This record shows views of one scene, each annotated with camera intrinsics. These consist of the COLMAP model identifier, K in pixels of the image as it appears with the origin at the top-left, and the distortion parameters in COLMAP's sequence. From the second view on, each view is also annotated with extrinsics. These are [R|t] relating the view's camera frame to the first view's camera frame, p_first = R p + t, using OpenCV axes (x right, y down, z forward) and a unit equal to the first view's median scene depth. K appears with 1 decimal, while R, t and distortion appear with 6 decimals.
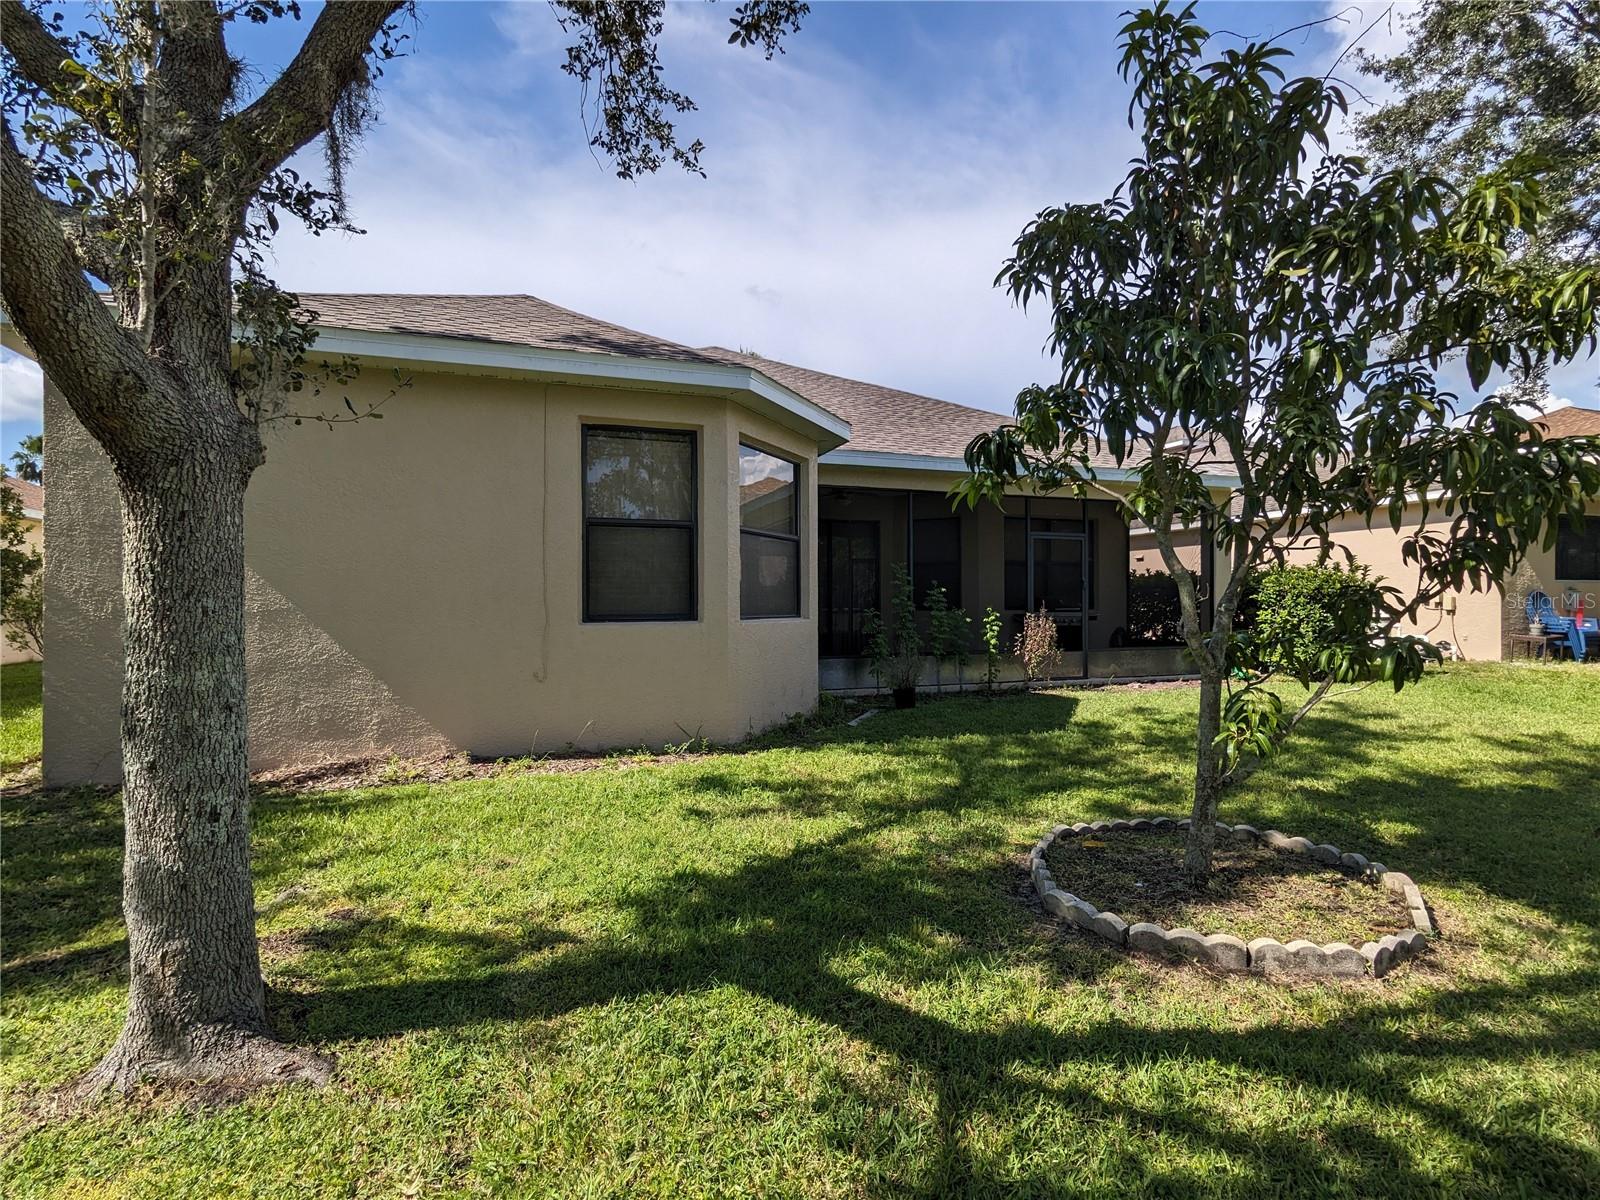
lens RADIAL K [[745.7, 0, 798.5], [0, 745.7, 599.8], [0, 0, 1]] dist [-0.004500, -0.000561]
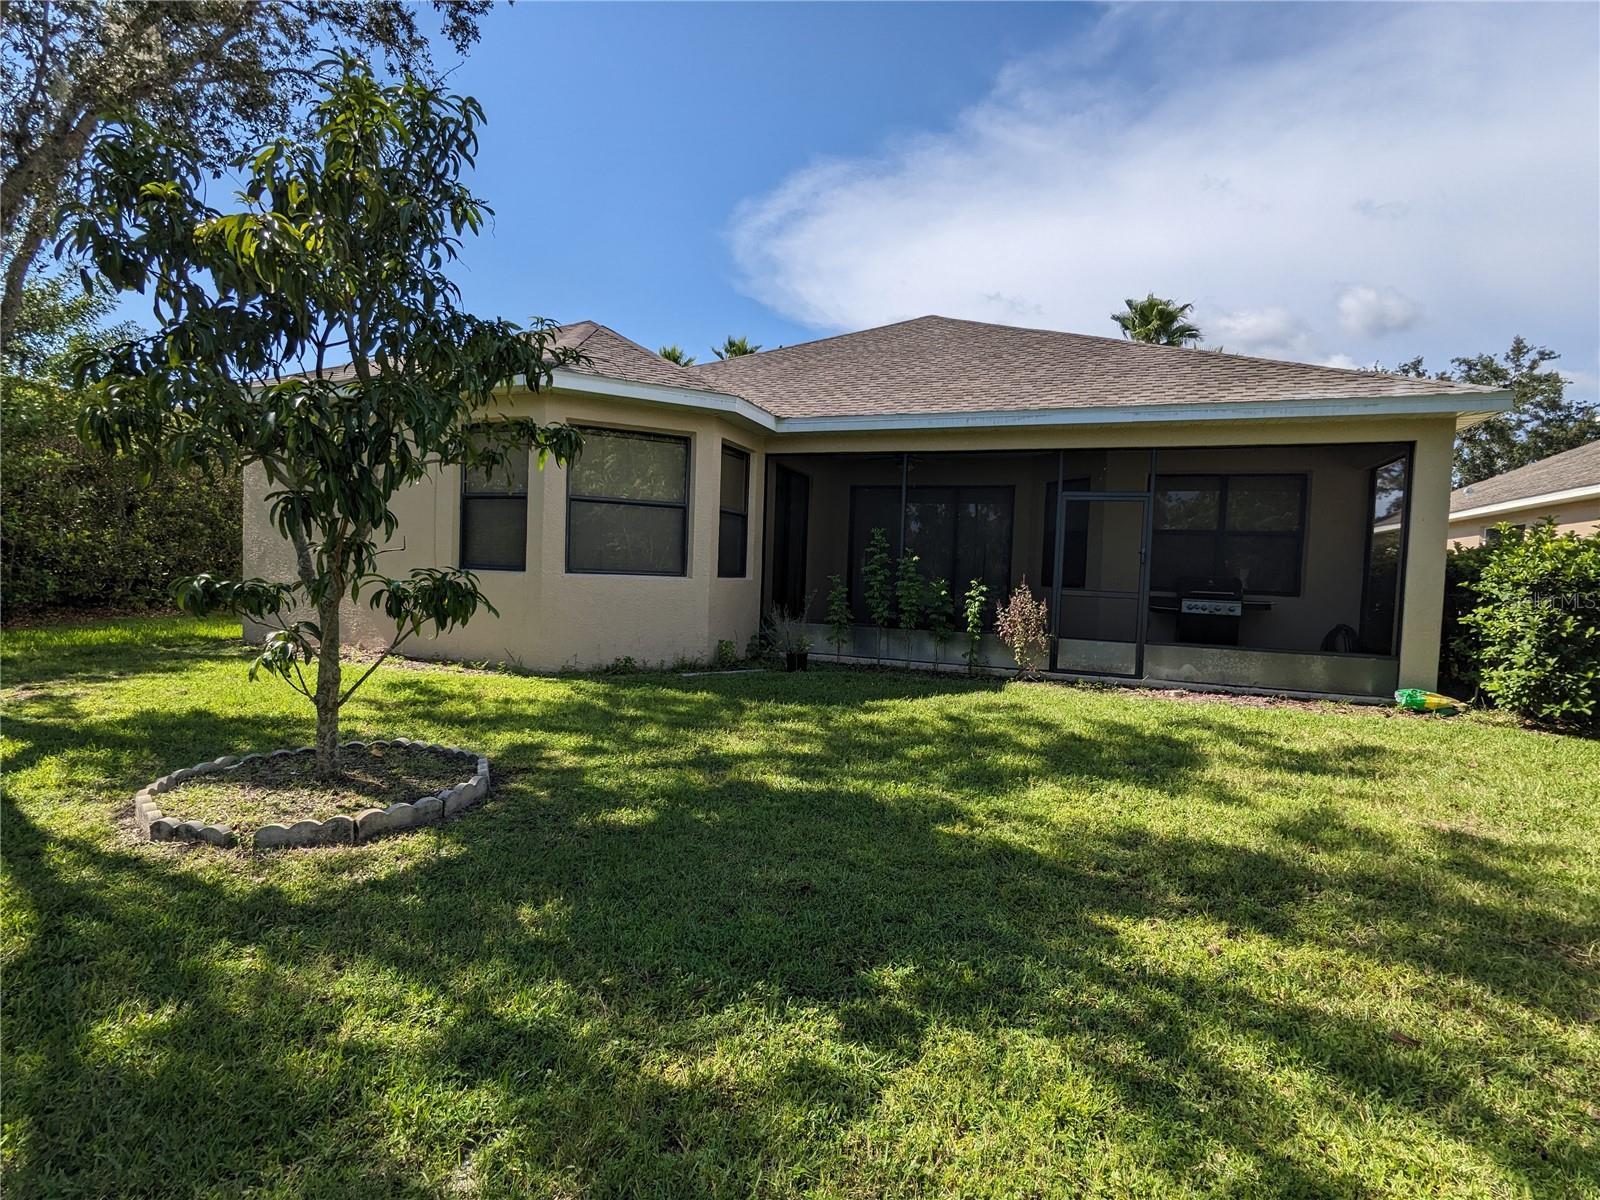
lens RADIAL K [[745.7, 0, 798.2], [0, 745.7, 598.1], [0, 0, 1]] dist [-0.004500, -0.000561]
pose [[0.790425, 0.057642, -0.609841, 0.730834], [-0.036916, 0.998236, 0.046505, -0.001781], [0.611446, -0.014246, 0.791158, 0.205265]]
